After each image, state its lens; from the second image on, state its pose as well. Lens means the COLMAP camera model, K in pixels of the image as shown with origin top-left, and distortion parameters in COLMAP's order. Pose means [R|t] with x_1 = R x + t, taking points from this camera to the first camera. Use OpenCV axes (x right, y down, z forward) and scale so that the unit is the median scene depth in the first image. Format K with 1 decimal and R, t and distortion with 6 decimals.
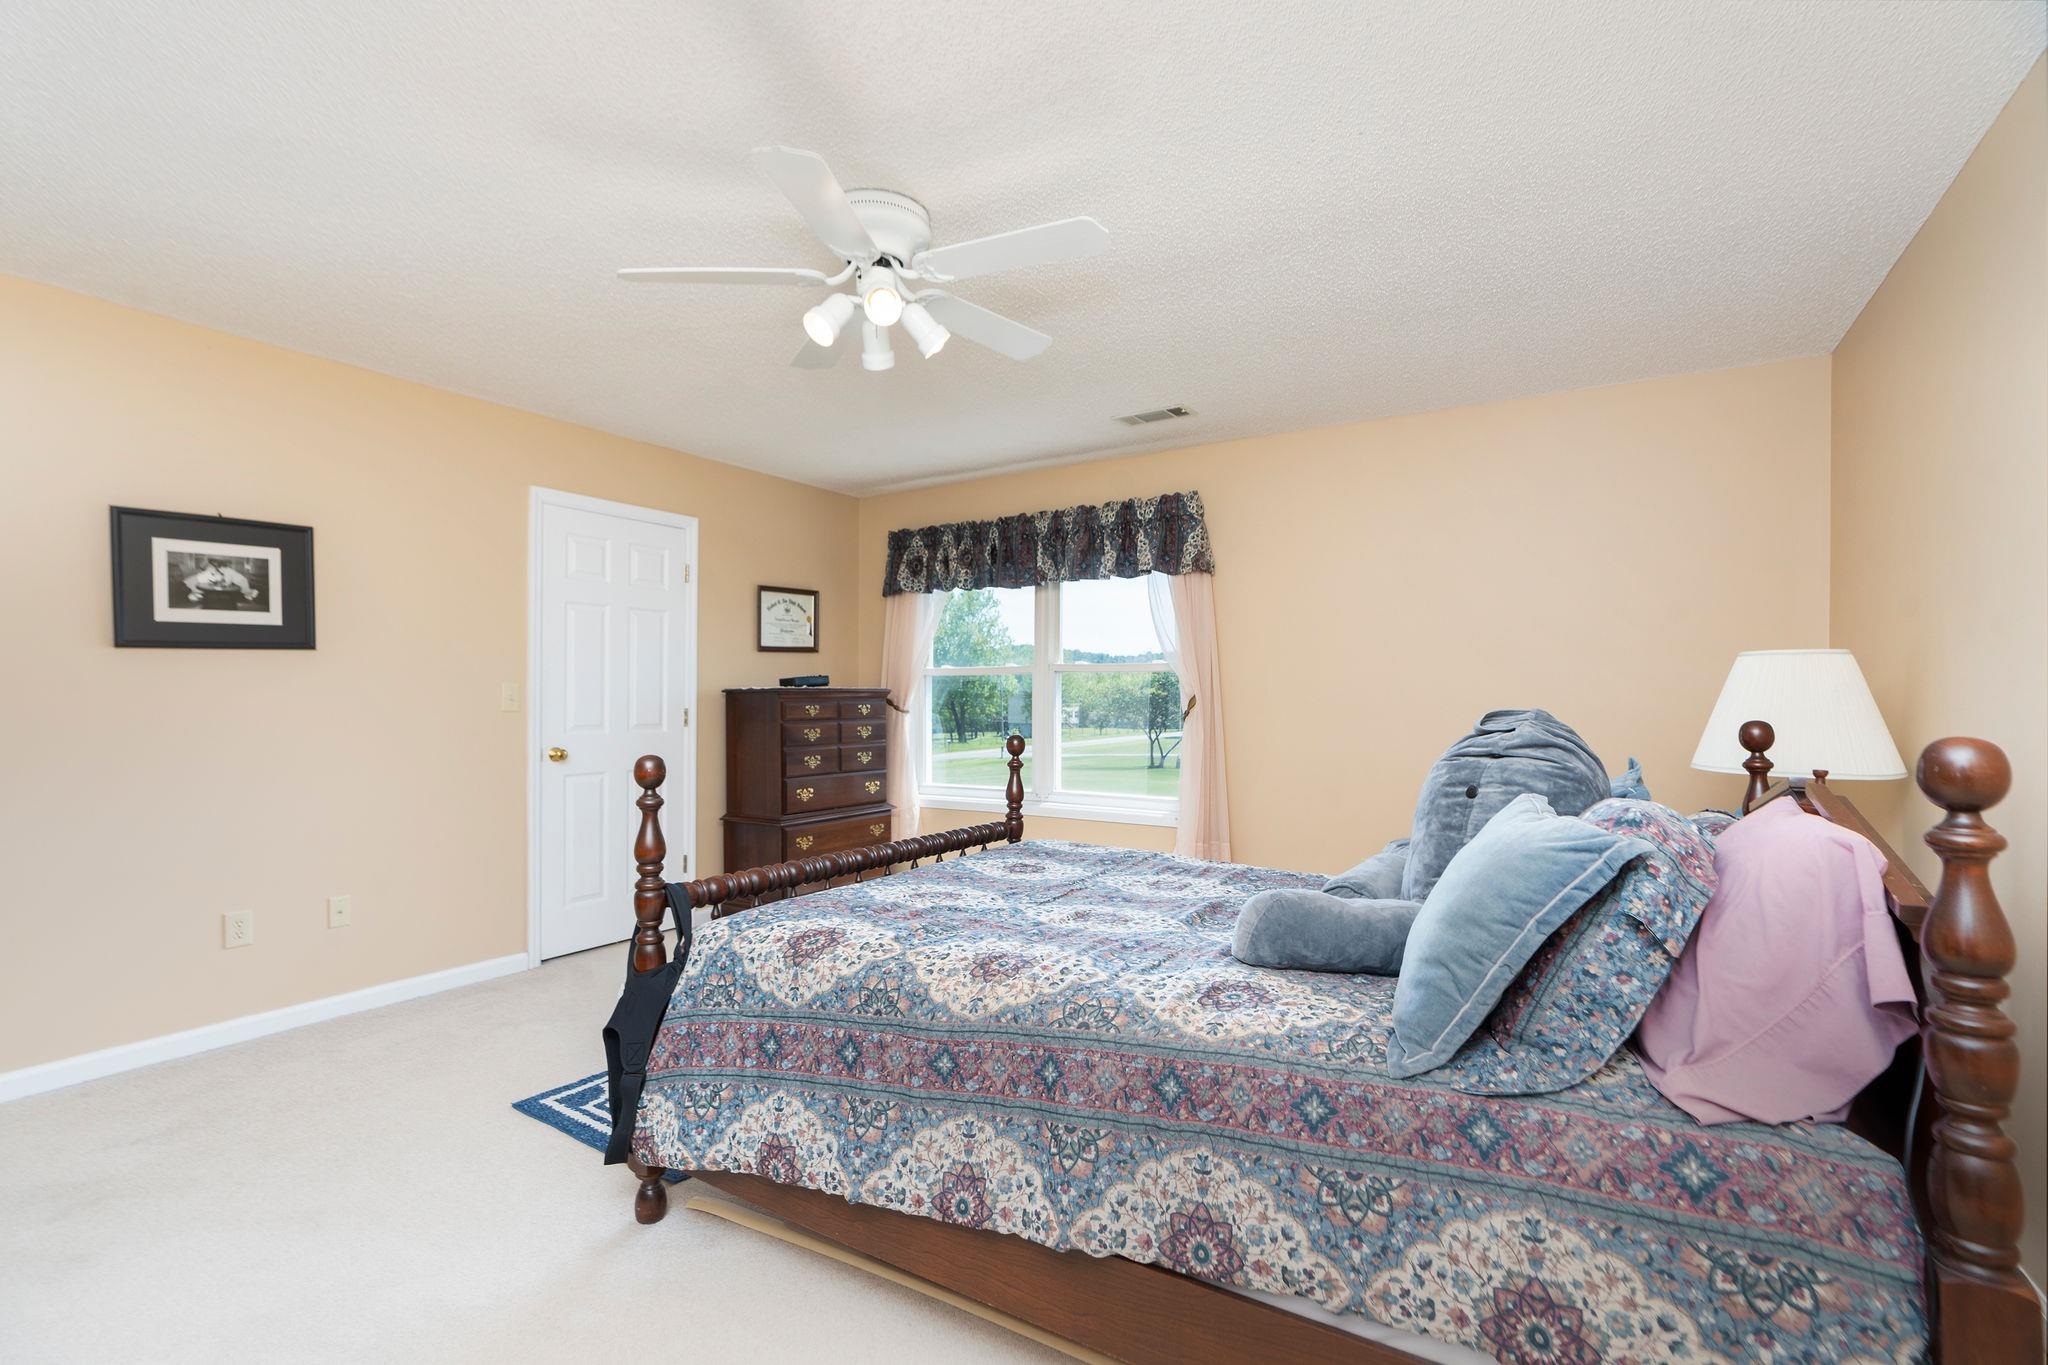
lens RADIAL K [[935.8, 0, 991.6], [0, 935.8, 714.7], [0, 0, 1]] dist [-0.004093, 0.002445]
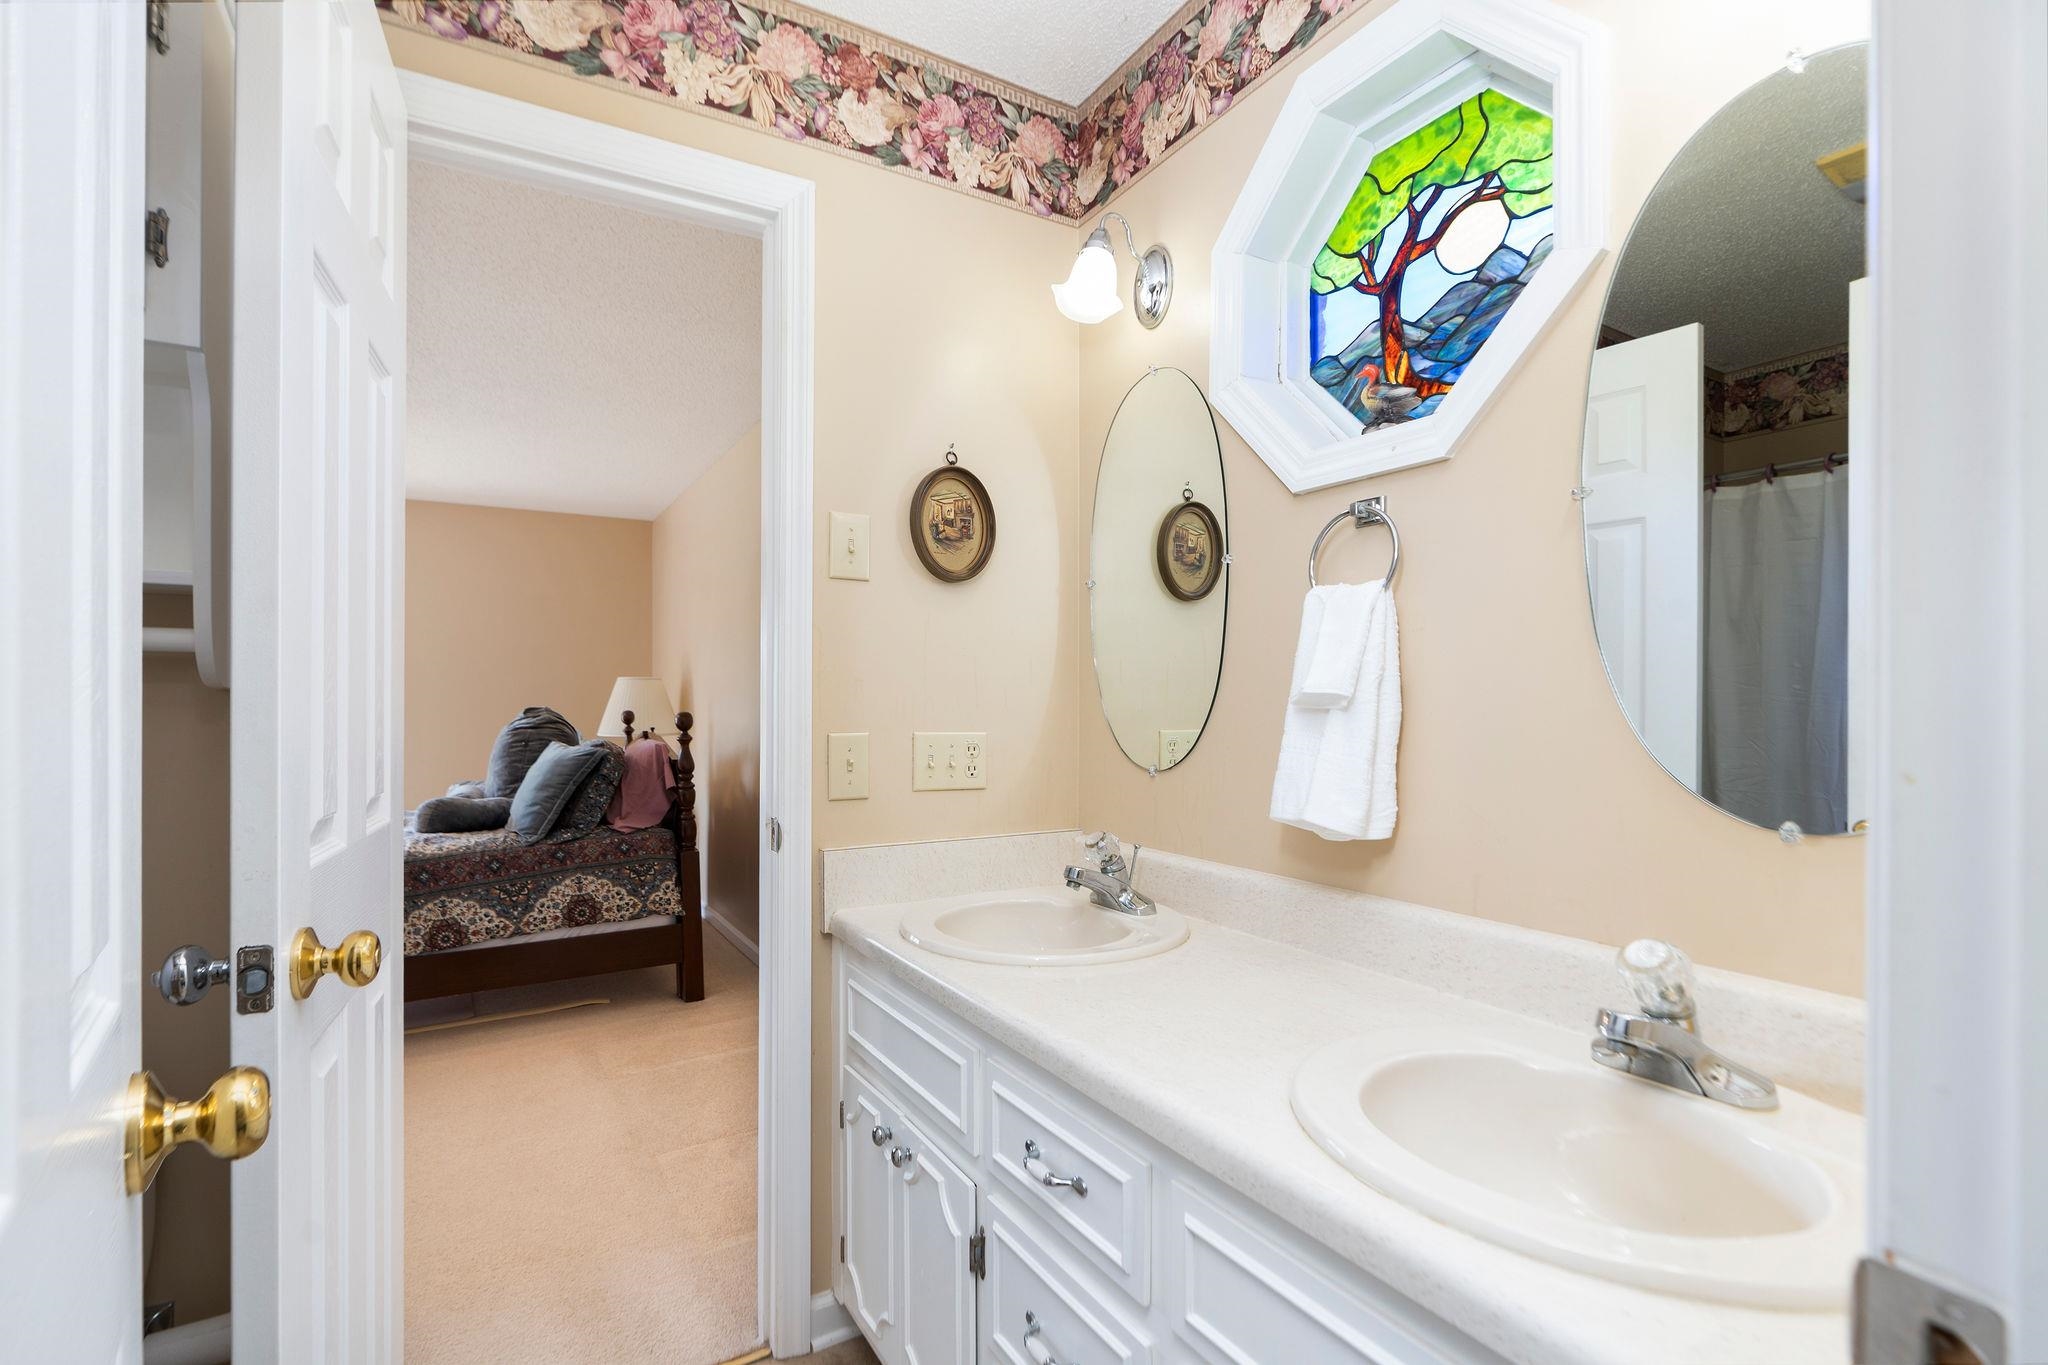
lens RADIAL K [[935.8, 0, 1020.0], [0, 935.8, 691.9], [0, 0, 1]] dist [-0.004093, 0.002445]
pose [[0.446294, 0.003381, 0.894880, -1.335528], [0.014663, 0.999831, -0.011090, 0.000705], [-0.894766, 0.018072, 0.446169, -1.463942]]
